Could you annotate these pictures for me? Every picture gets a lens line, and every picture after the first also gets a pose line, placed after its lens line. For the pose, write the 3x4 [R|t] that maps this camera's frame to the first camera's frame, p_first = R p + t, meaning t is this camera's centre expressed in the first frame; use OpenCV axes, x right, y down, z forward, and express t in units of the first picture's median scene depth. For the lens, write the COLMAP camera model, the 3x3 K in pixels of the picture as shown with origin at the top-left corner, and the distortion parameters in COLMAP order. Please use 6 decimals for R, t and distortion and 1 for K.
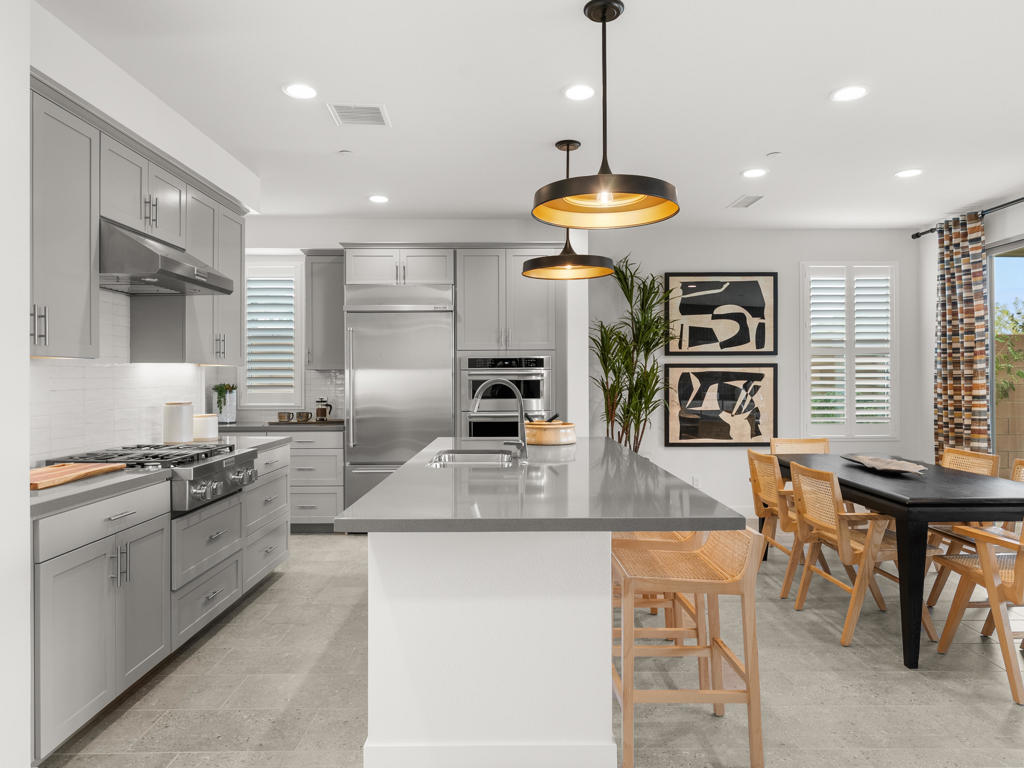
lens RADIAL K [[657.0, 0, 511.6], [0, 657.0, 377.6], [0, 0, 1]] dist [0.005261, 0.002452]
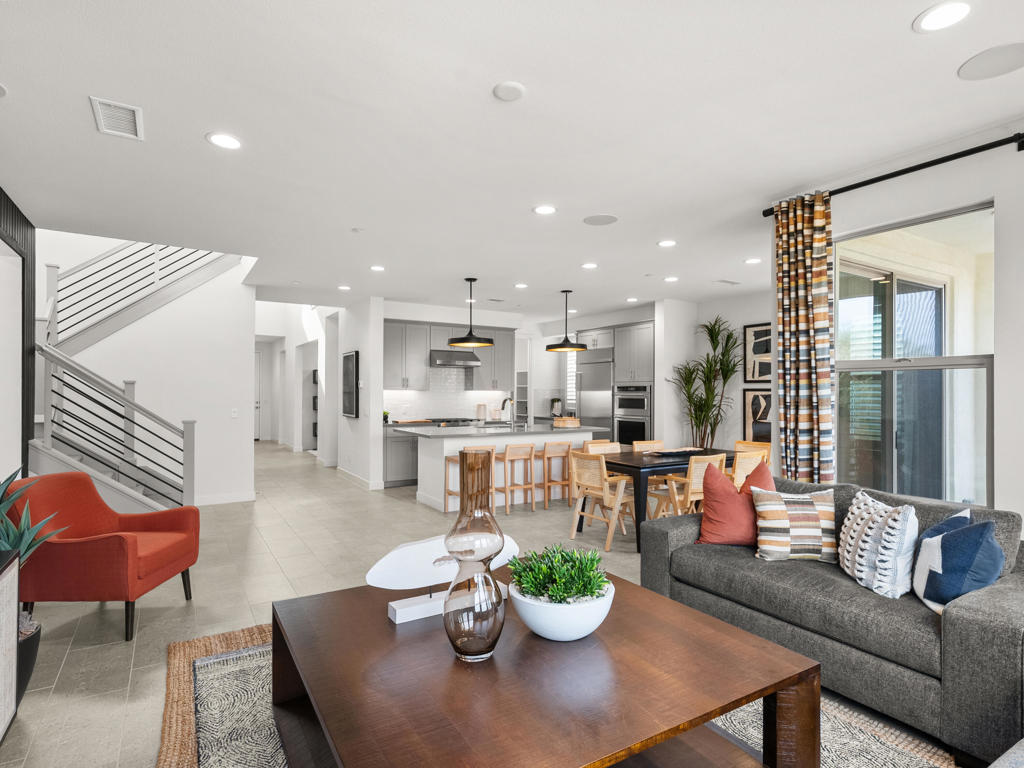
lens RADIAL K [[552.5, 0, 512.1], [0, 552.5, 390.4], [0, 0, 1]] dist [-0.007247, 0.000396]
pose [[0.522381, 0.001575, -0.852711, 1.106007], [-0.005253, 0.999985, -0.001370, -0.014338], [0.852696, 0.005195, 0.522382, -0.072898]]
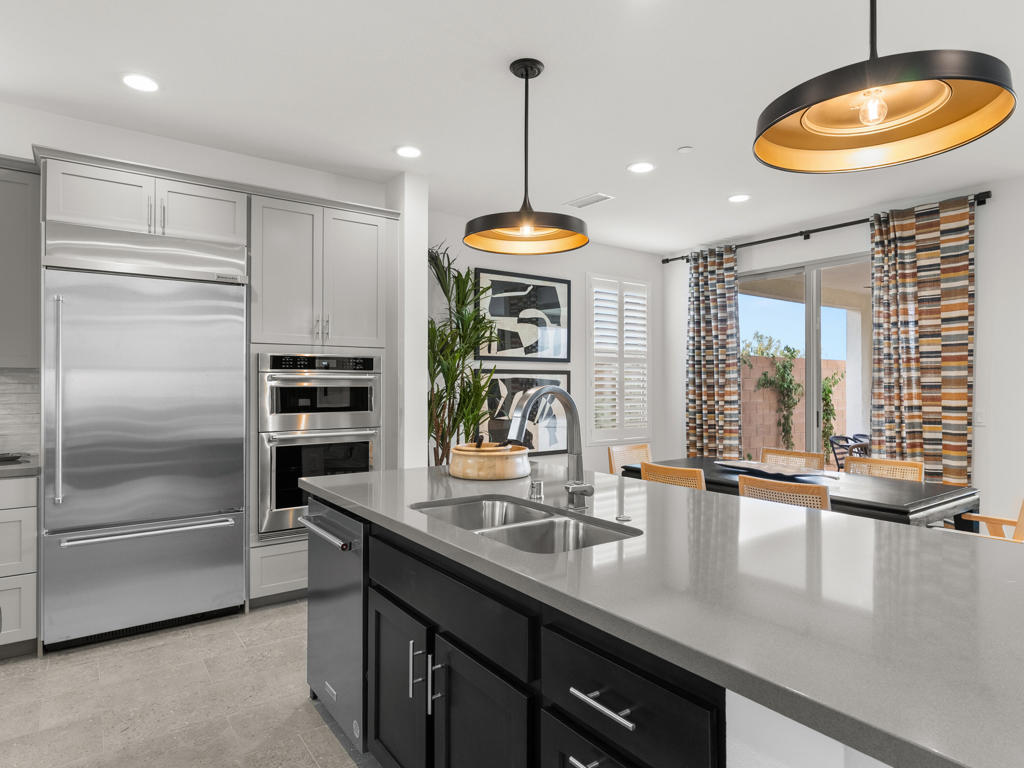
lens RADIAL K [[599.8, 0, 512.8], [0, 599.8, 381.8], [0, 0, 1]] dist [-0.001252, 0.002274]
pose [[0.812356, 0.006679, 0.583124, -0.225163], [-0.004877, 0.999977, -0.004659, 0.000183], [-0.583142, 0.000940, 0.812370, 0.335302]]
